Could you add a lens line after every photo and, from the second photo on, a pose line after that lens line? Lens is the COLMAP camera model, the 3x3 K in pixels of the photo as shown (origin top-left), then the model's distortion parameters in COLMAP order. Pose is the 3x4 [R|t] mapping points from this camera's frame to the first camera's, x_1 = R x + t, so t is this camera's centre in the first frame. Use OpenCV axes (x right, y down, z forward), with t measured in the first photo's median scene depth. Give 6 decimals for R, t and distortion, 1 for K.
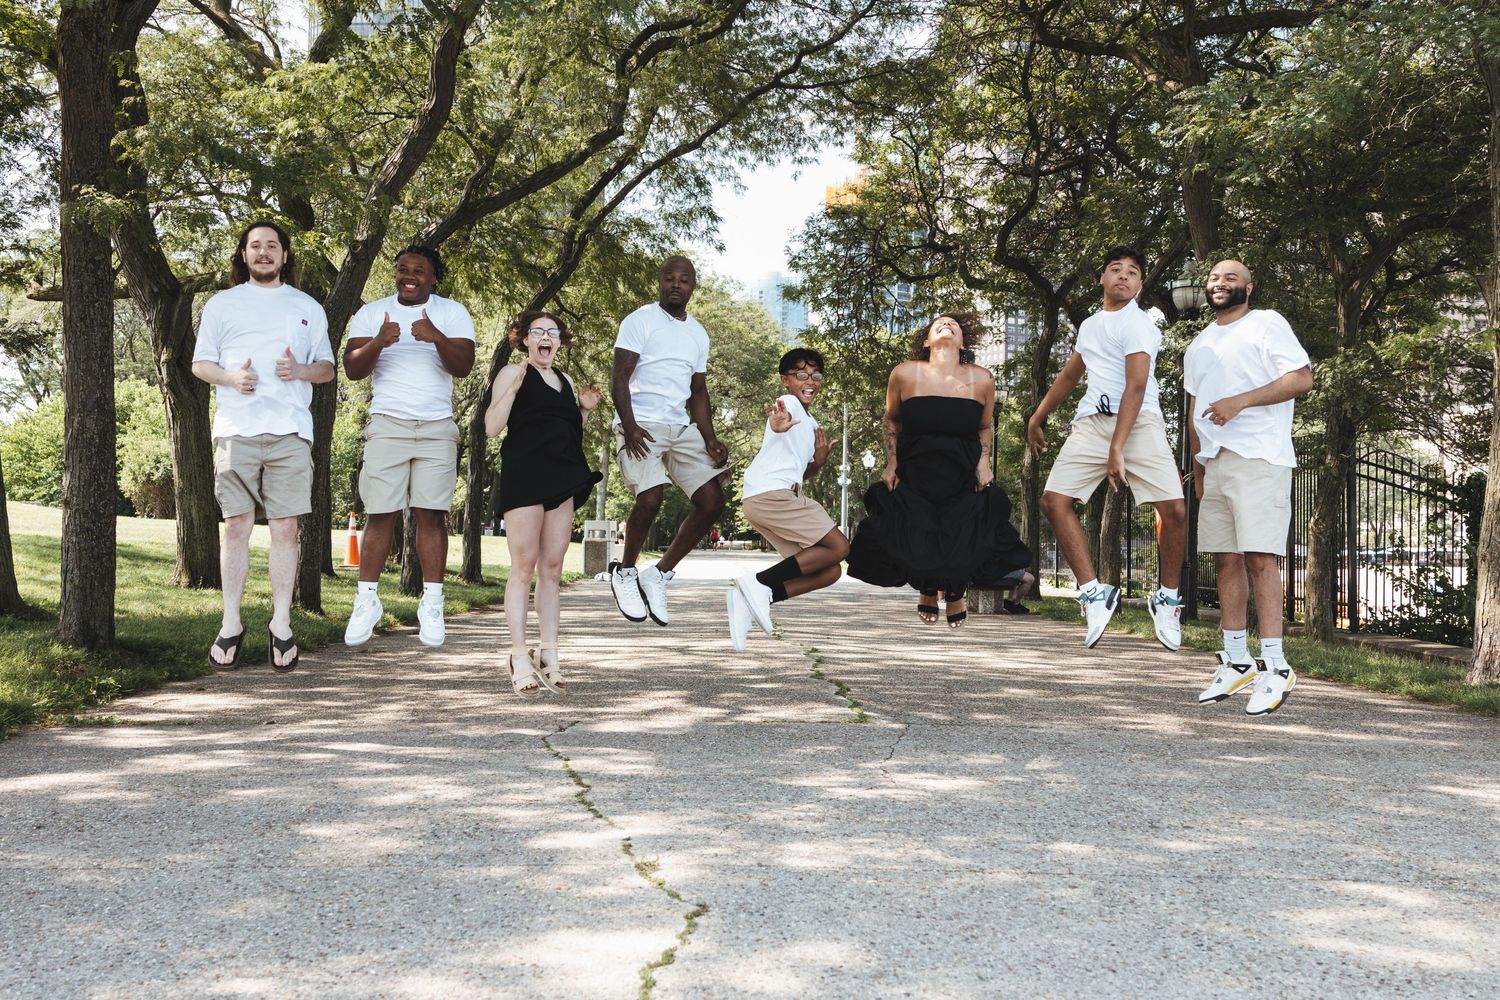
lens RADIAL K [[1909.9, 0, 764.4], [0, 1909.9, 505.8], [0, 0, 1]] dist [0.005490, 0.015456]
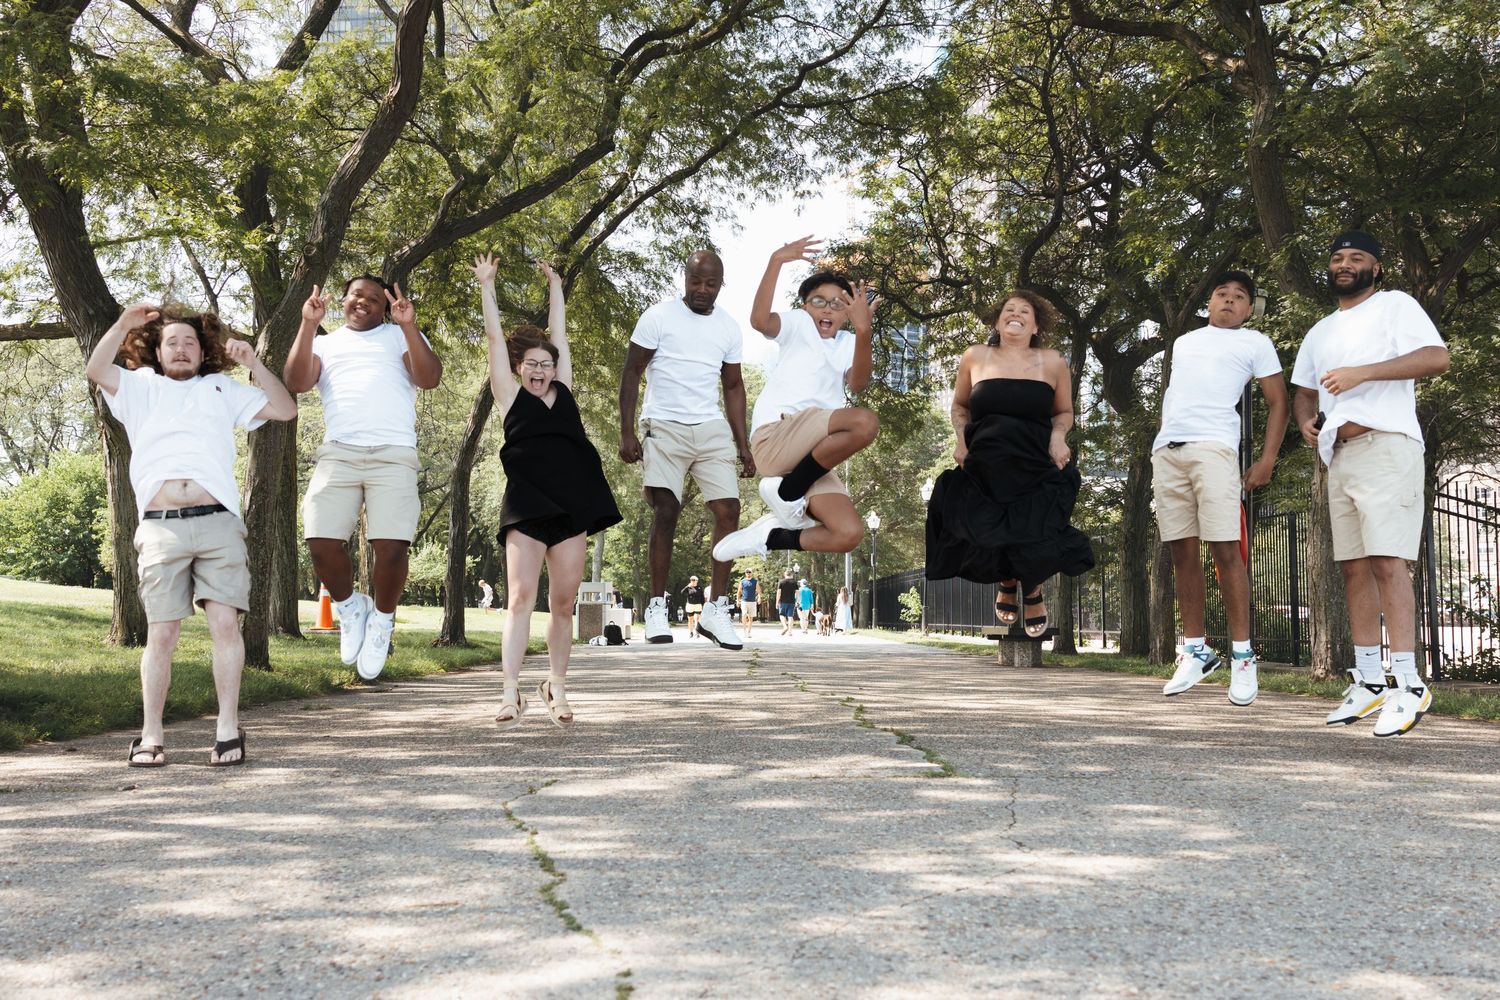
lens RADIAL K [[1763.7, 0, 771.1], [0, 1763.7, 498.0], [0, 0, 1]] dist [0.016230, 0.004299]
pose [[0.999878, -0.013733, 0.007428, -0.005279], [0.014132, 0.998291, -0.056699, 0.018805], [-0.006637, 0.056797, 0.998364, 0.138492]]
